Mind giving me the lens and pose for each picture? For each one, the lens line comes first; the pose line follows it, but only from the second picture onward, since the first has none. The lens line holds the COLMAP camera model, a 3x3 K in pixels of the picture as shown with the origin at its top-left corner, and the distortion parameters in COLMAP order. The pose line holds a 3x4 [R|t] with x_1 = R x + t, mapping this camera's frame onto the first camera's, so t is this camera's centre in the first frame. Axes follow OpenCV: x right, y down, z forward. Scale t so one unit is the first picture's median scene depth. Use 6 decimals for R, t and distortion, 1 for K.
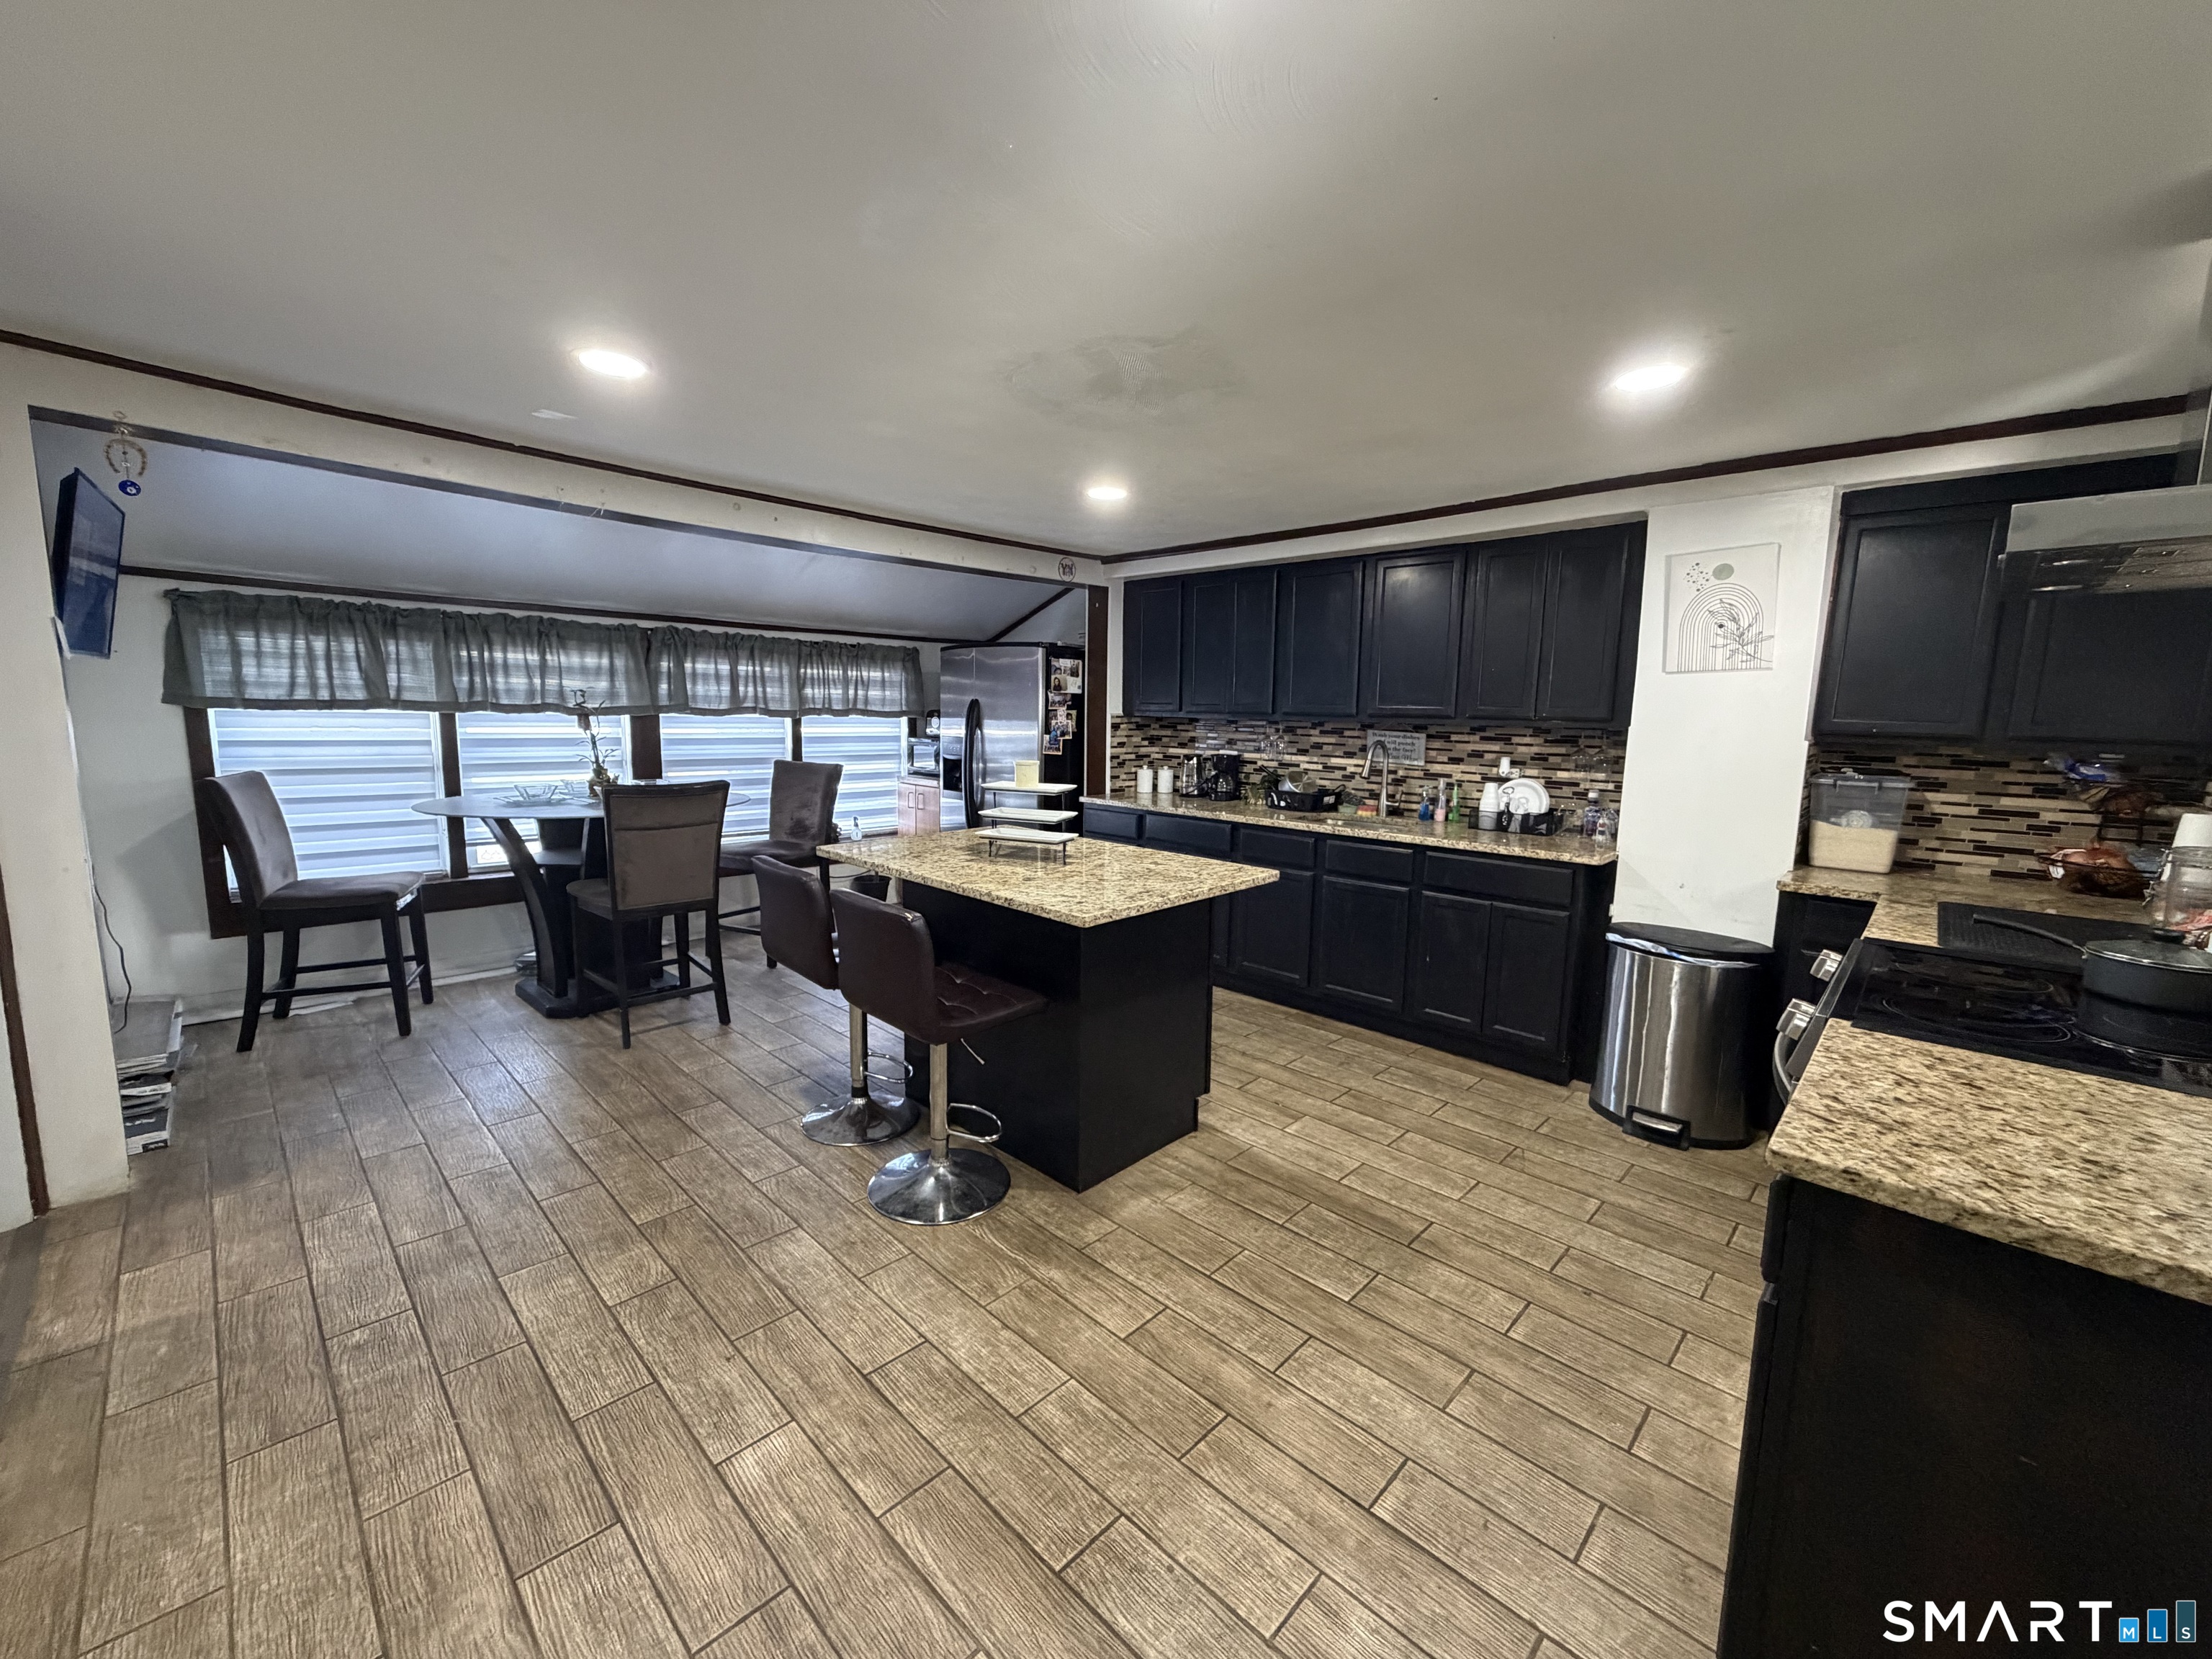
lens RADIAL K [[881.7, 0, 1100.4], [0, 881.7, 830.1], [0, 0, 1]] dist [-0.000205, -0.000009]
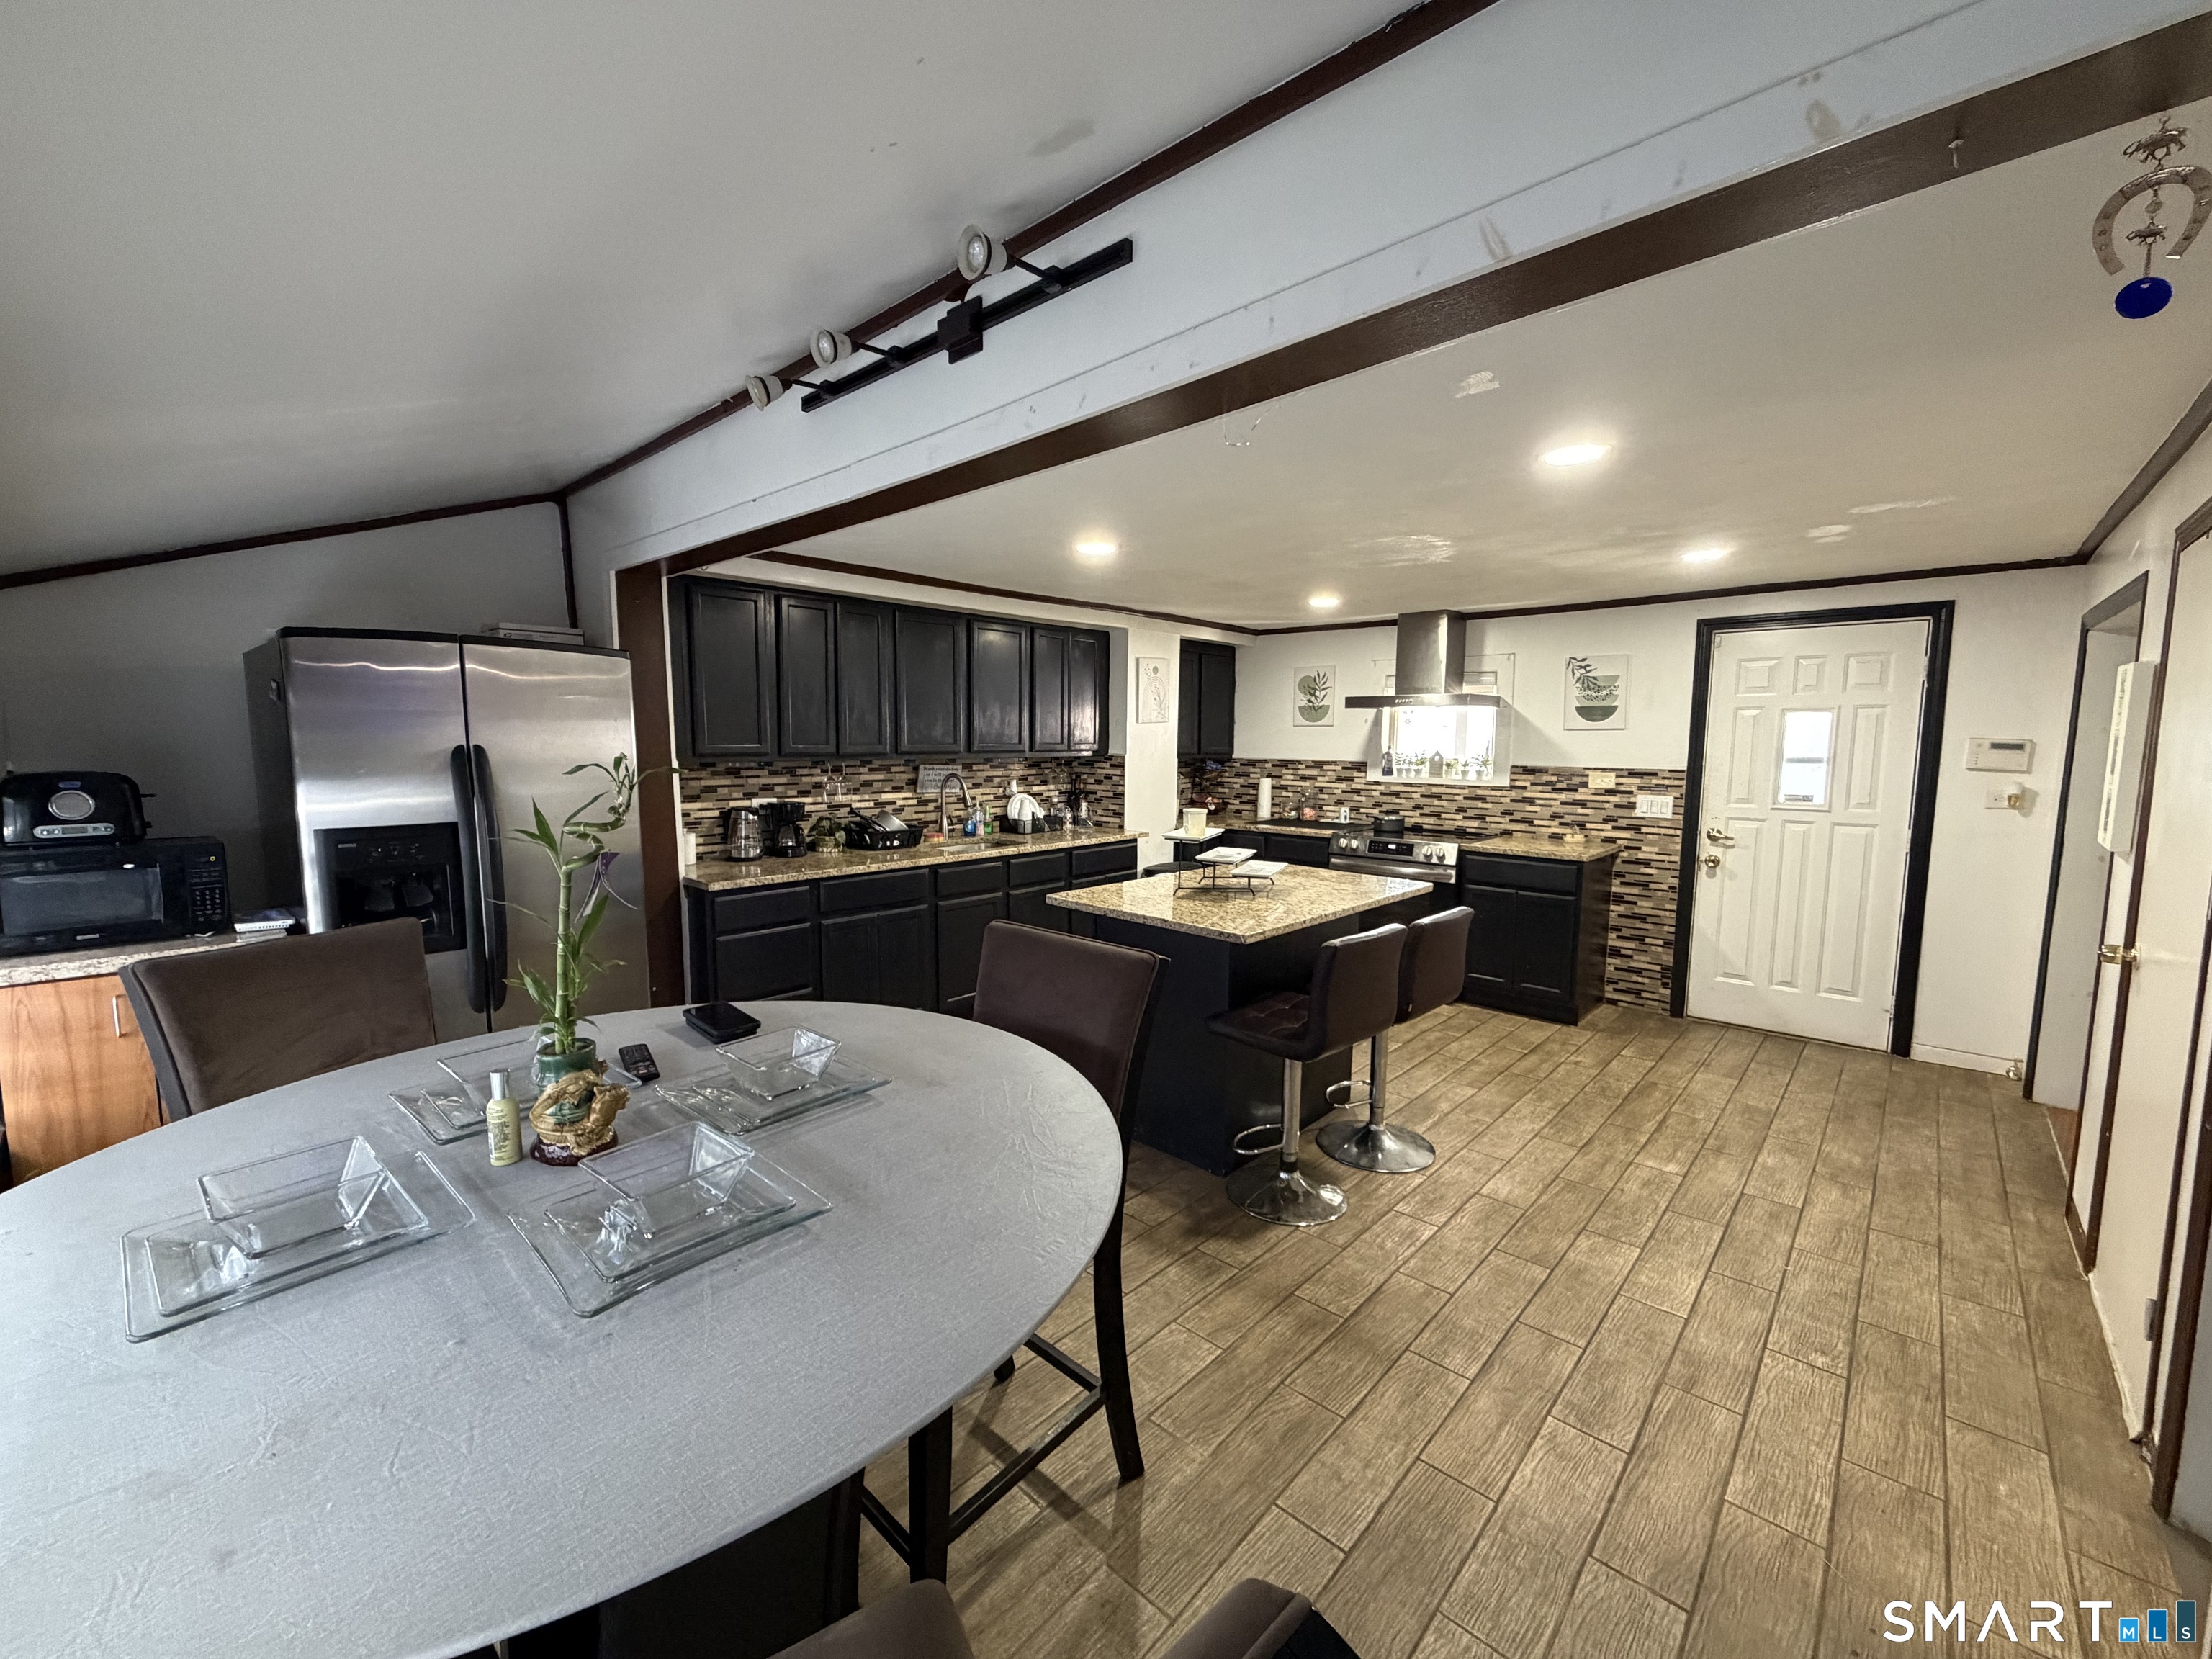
lens RADIAL K [[881.7, 0, 1100.4], [0, 881.7, 830.1], [0, 0, 1]] dist [-0.000205, -0.000009]
pose [[-0.022361, -0.123962, 0.992035, -1.188925], [0.130007, 0.983497, 0.125825, -0.211753], [-0.991261, 0.131785, -0.005876, 1.175493]]
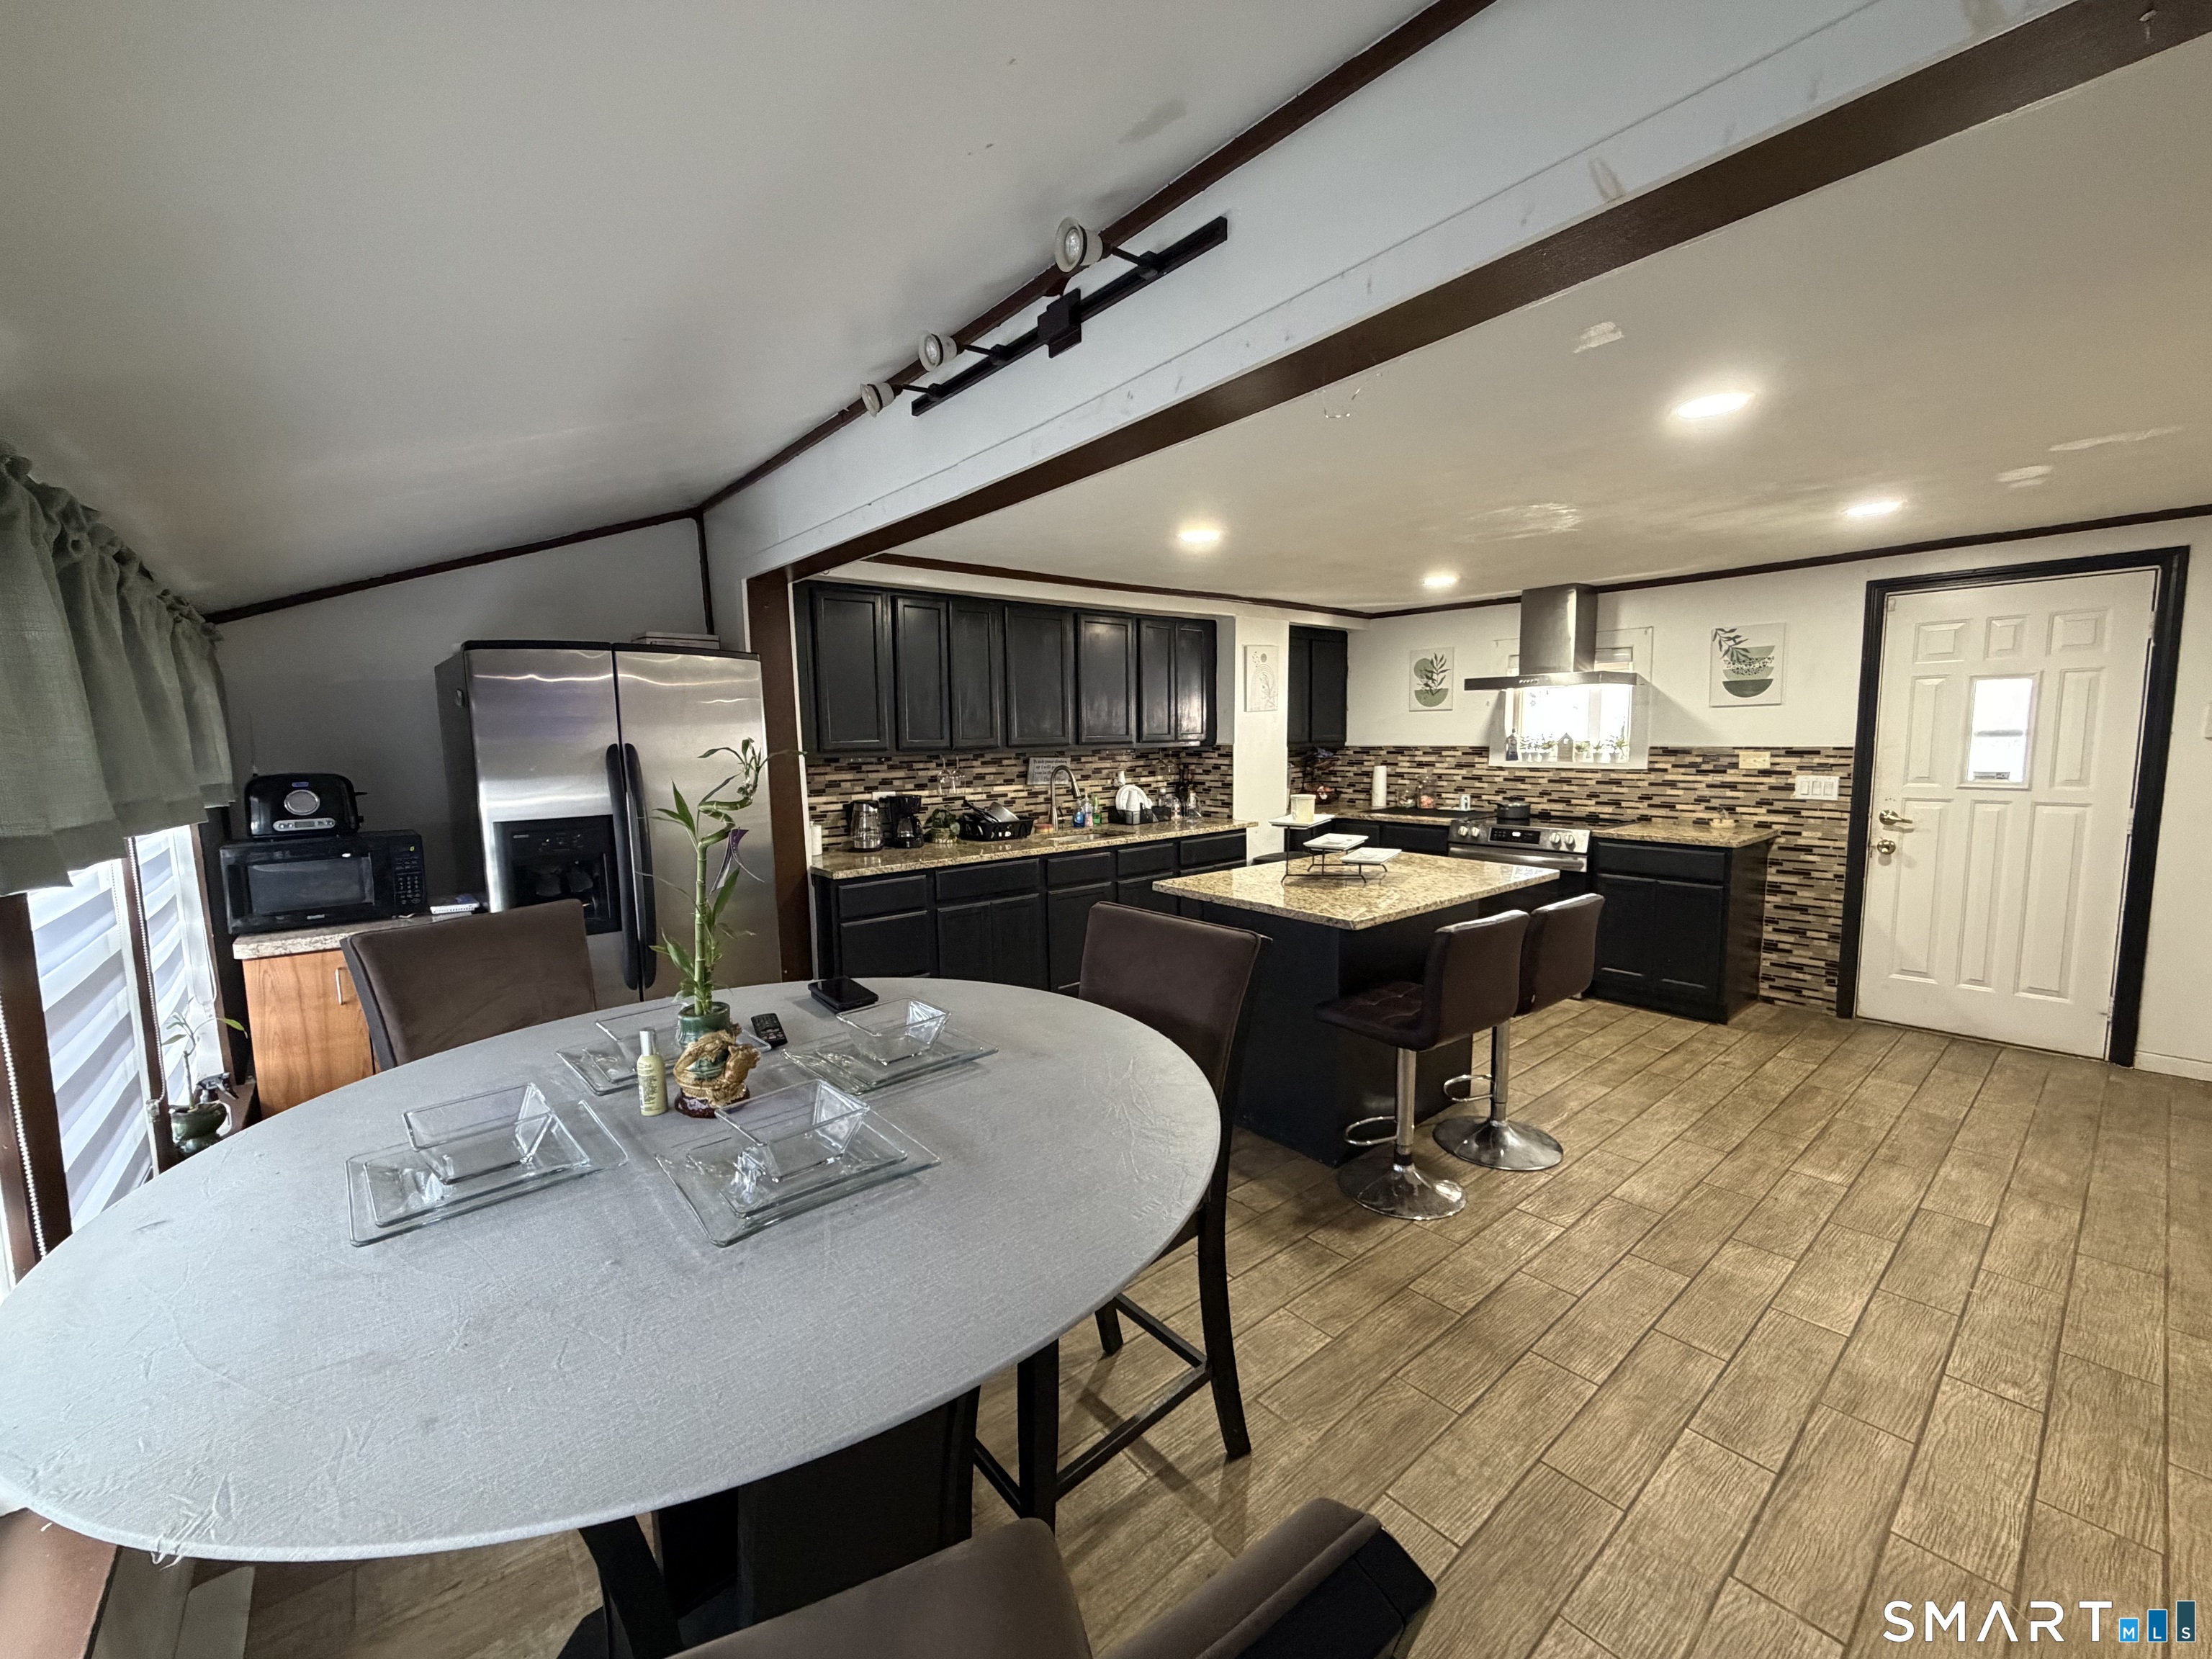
lens RADIAL K [[881.7, 0, 1100.4], [0, 881.7, 830.1], [0, 0, 1]] dist [-0.000205, -0.000009]
pose [[0.101749, -0.129925, 0.986289, -1.196931], [0.153986, 0.981543, 0.113414, -0.202663], [-0.982820, 0.140335, 0.119877, 1.169455]]
